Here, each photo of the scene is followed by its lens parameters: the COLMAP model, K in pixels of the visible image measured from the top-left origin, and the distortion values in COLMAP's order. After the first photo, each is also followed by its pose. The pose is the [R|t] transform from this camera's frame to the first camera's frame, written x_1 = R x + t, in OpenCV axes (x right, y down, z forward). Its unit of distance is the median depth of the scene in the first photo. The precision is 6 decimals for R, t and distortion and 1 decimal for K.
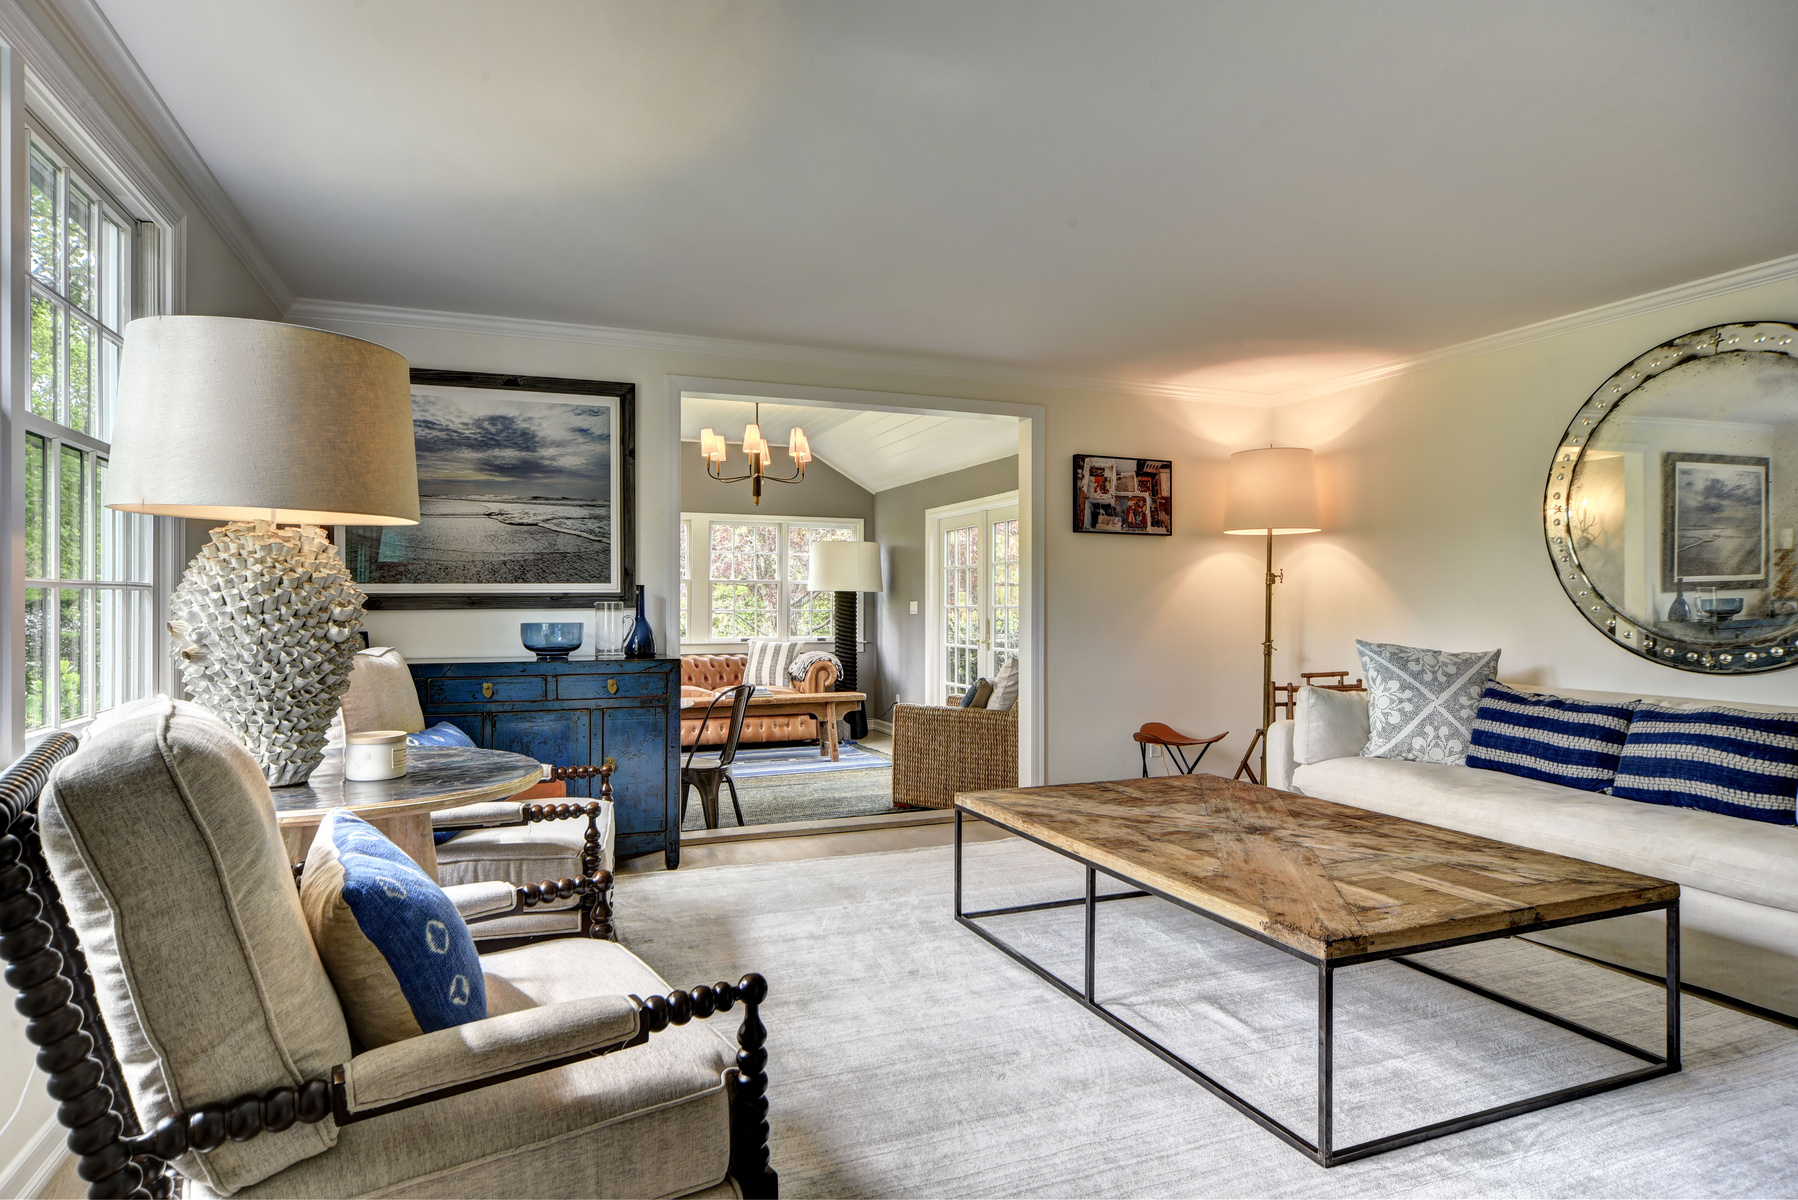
lens RADIAL K [[983.2, 0, 897.0], [0, 983.2, 605.0], [0, 0, 1]] dist [0.000128, 0.000017]
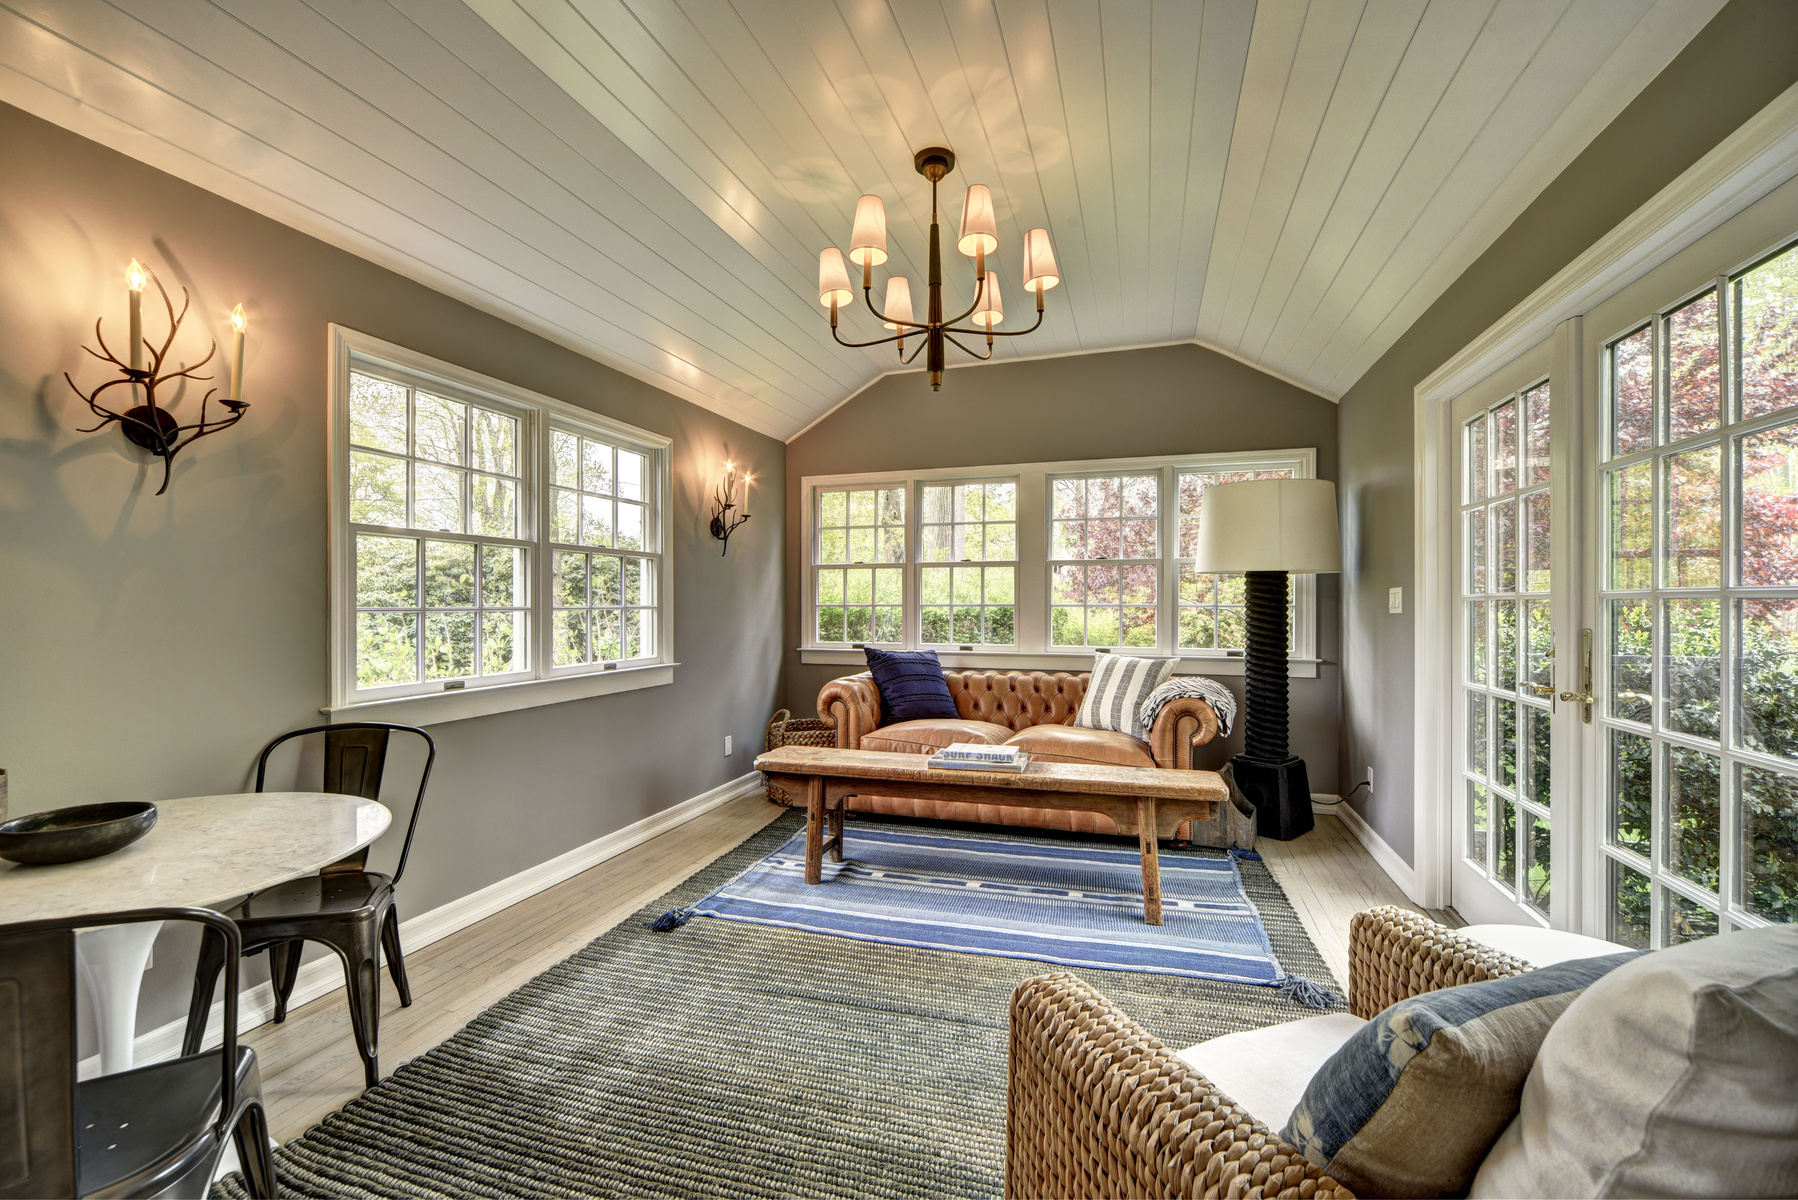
lens RADIAL K [[756.9, 0, 895.0], [0, 756.9, 601.9], [0, 0, 1]] dist [0.001722, 0.000066]
pose [[0.764011, -0.001461, -0.645201, 0.068431], [0.005222, 0.999979, 0.003919, 0.000599], [0.645182, -0.006363, 0.764003, 0.549789]]
